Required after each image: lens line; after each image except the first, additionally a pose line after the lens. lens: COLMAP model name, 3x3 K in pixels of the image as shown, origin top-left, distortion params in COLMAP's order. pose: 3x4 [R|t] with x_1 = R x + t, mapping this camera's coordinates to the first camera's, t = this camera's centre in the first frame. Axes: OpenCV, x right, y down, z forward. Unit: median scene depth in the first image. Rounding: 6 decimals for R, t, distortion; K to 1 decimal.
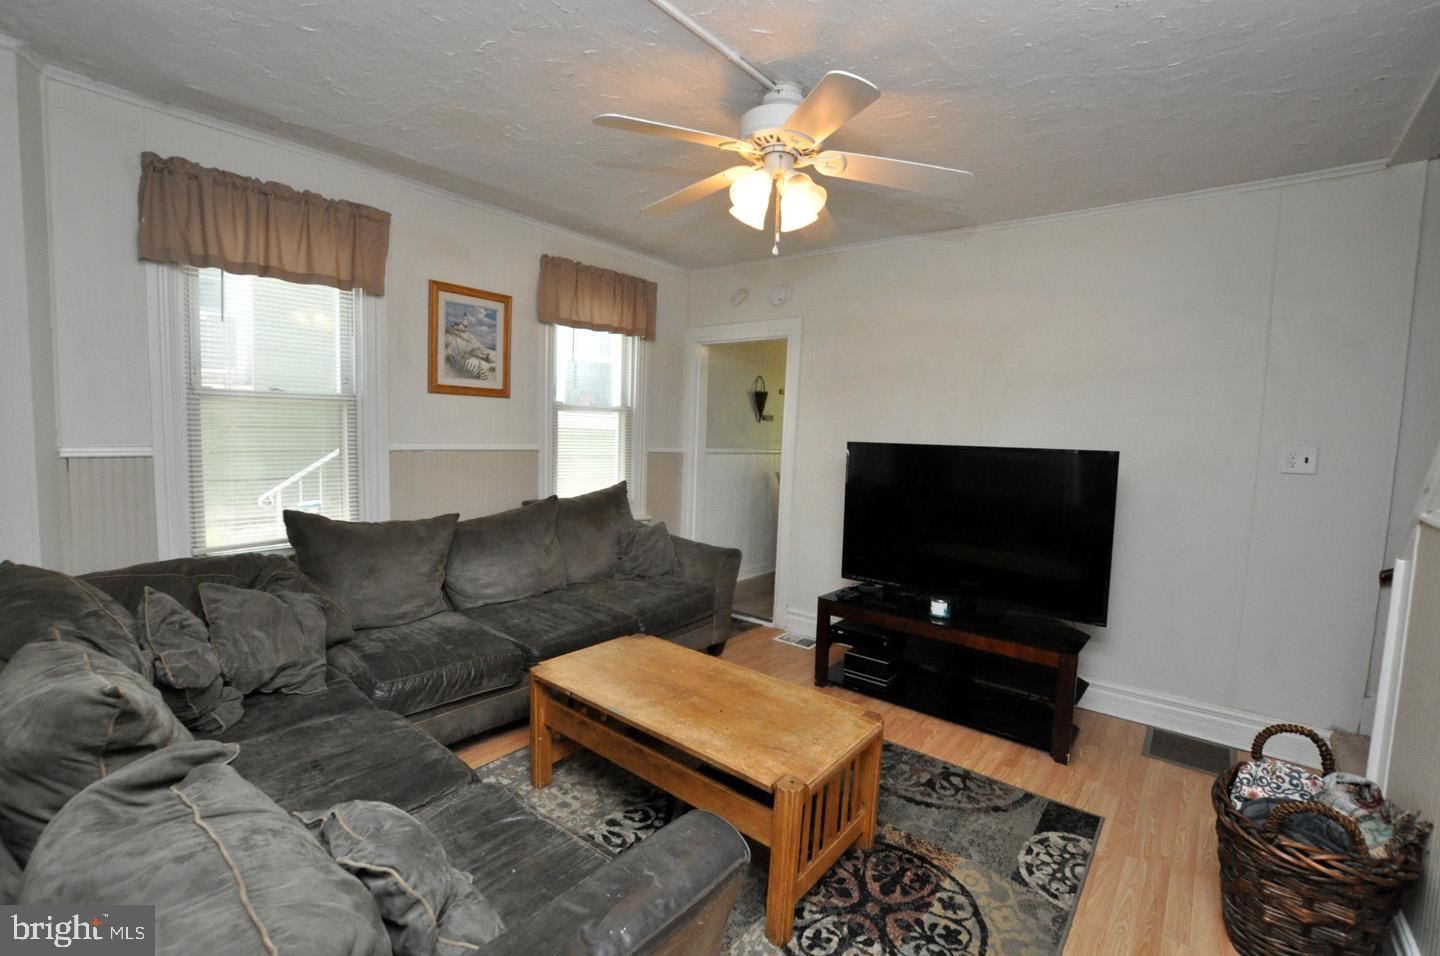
lens RADIAL K [[636.2, 0, 723.4], [0, 636.2, 477.0], [0, 0, 1]] dist [-0.022315, -0.000251]
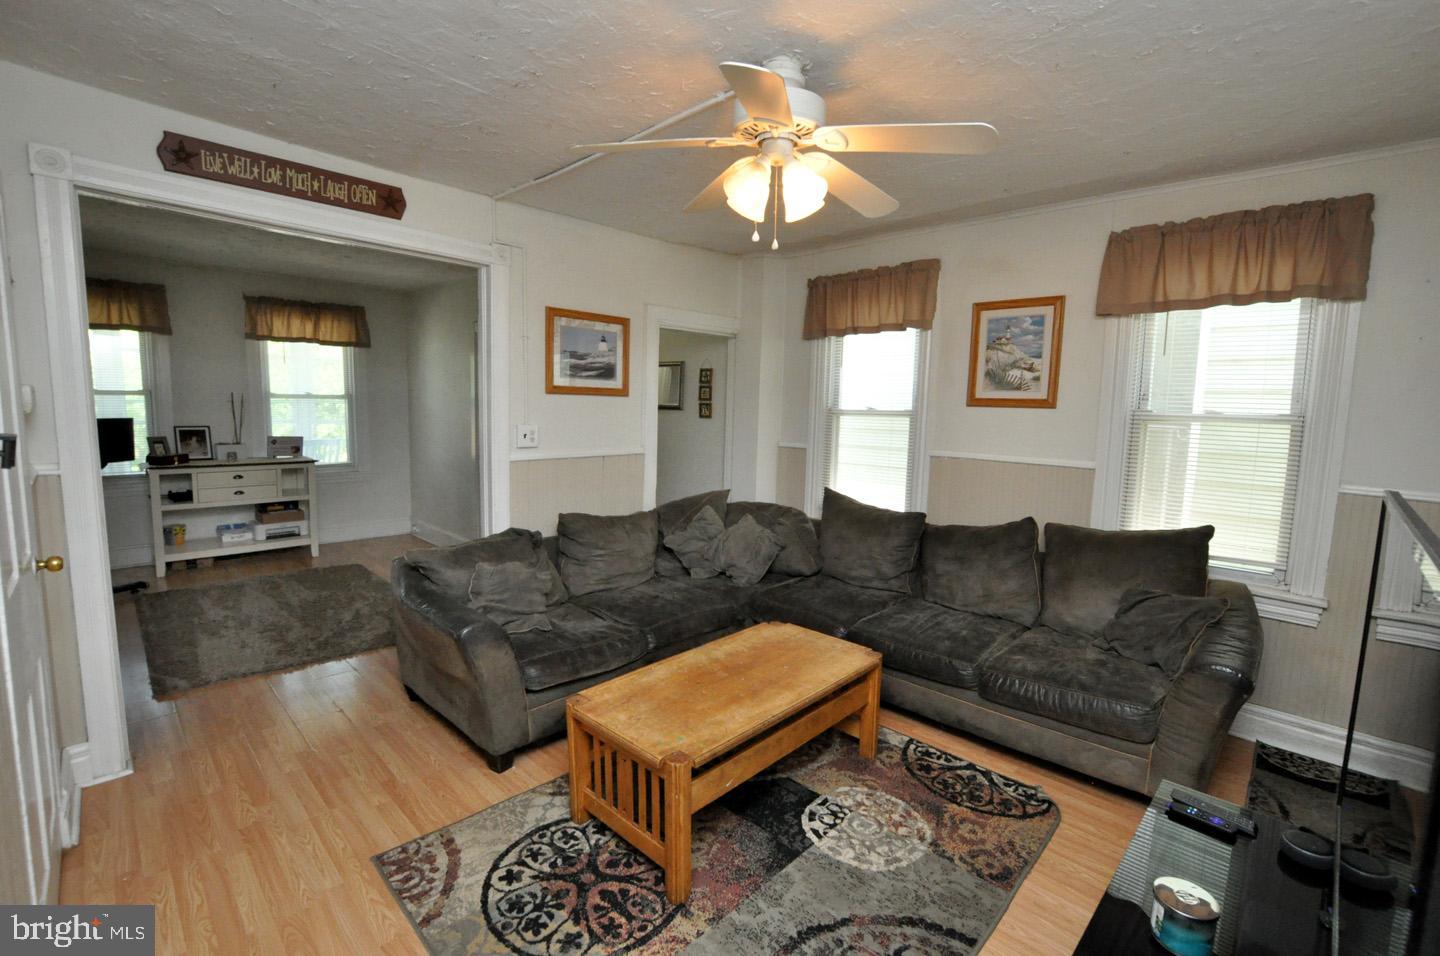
lens RADIAL K [[636.2, 0, 723.4], [0, 636.2, 477.0], [0, 0, 1]] dist [-0.022315, -0.000251]
pose [[-0.091770, 0.077094, -0.992791, 0.960026], [-0.106838, 0.990481, 0.086791, -0.086514], [0.990032, 0.114032, -0.082660, 0.966766]]
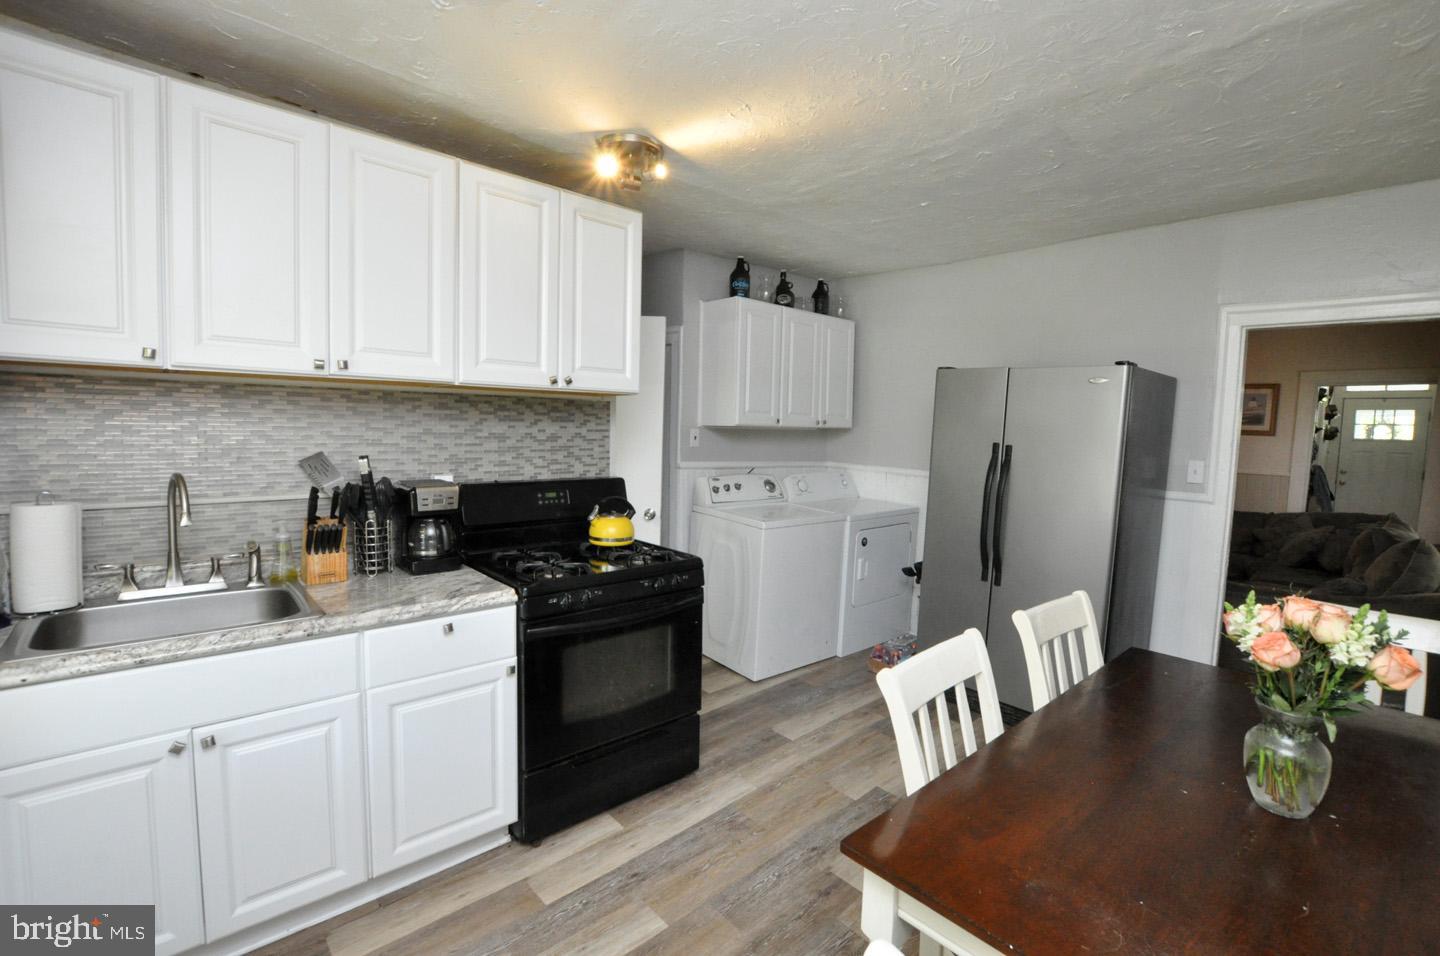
lens RADIAL K [[636.2, 0, 723.4], [0, 636.2, 477.0], [0, 0, 1]] dist [-0.022315, -0.000251]
pose [[-0.984877, -0.072073, 0.157551, 1.013929], [-0.044939, 0.984514, 0.169449, -0.285909], [-0.167324, 0.159807, -0.972864, 3.340676]]
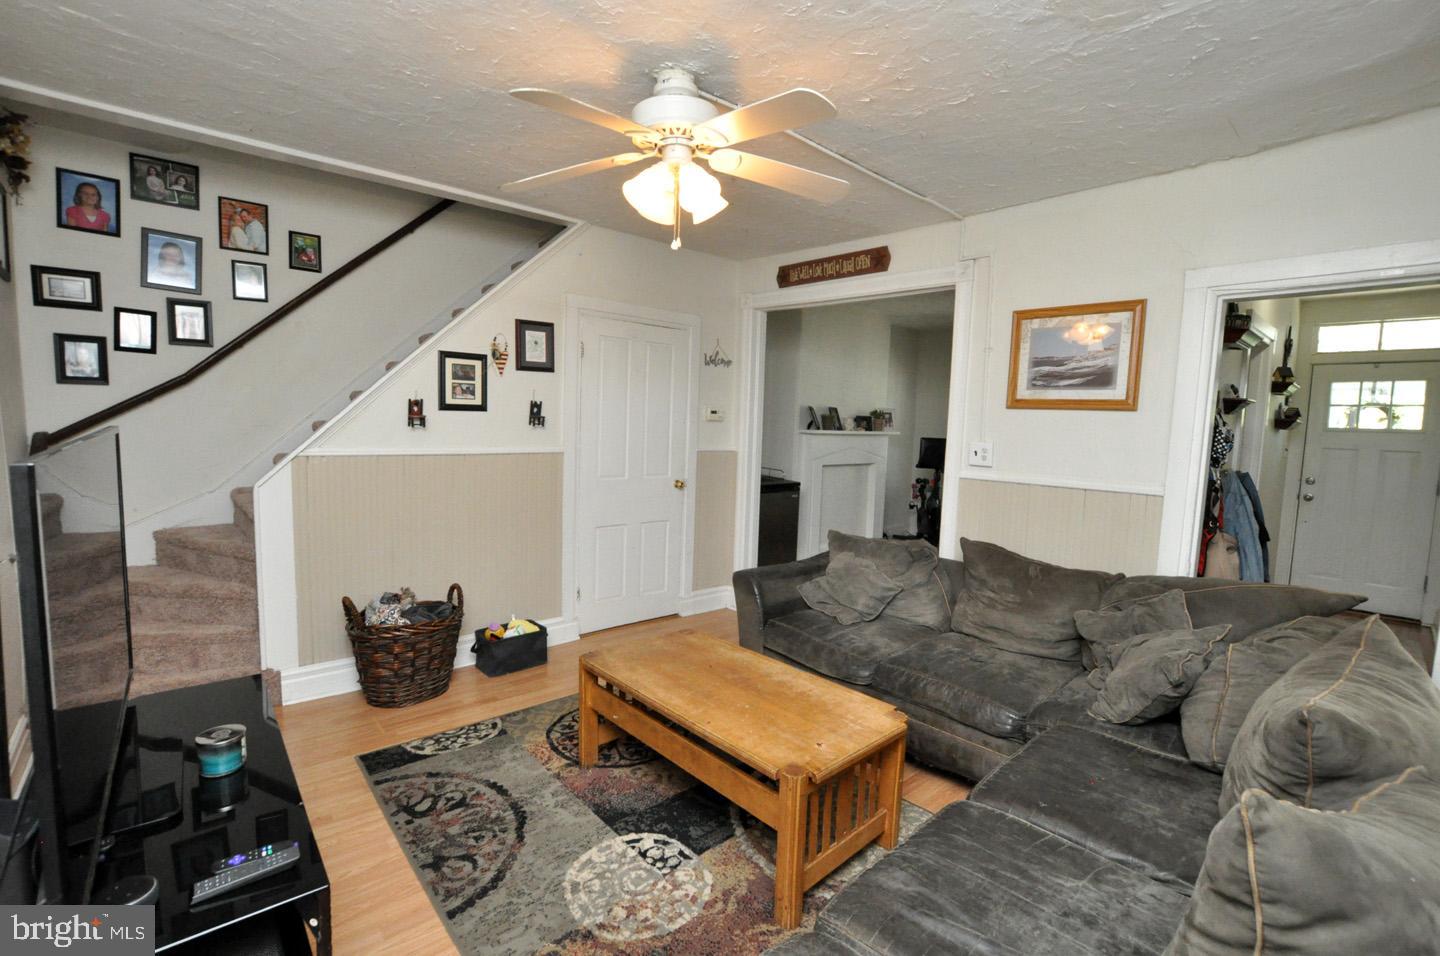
lens RADIAL K [[636.2, 0, 723.4], [0, 636.2, 477.0], [0, 0, 1]] dist [-0.022315, -0.000251]
pose [[-0.984056, -0.081851, 0.157905, -0.165170], [-0.053311, 0.982734, 0.177176, -0.171381], [-0.169681, 0.165933, -0.971429, 1.851273]]
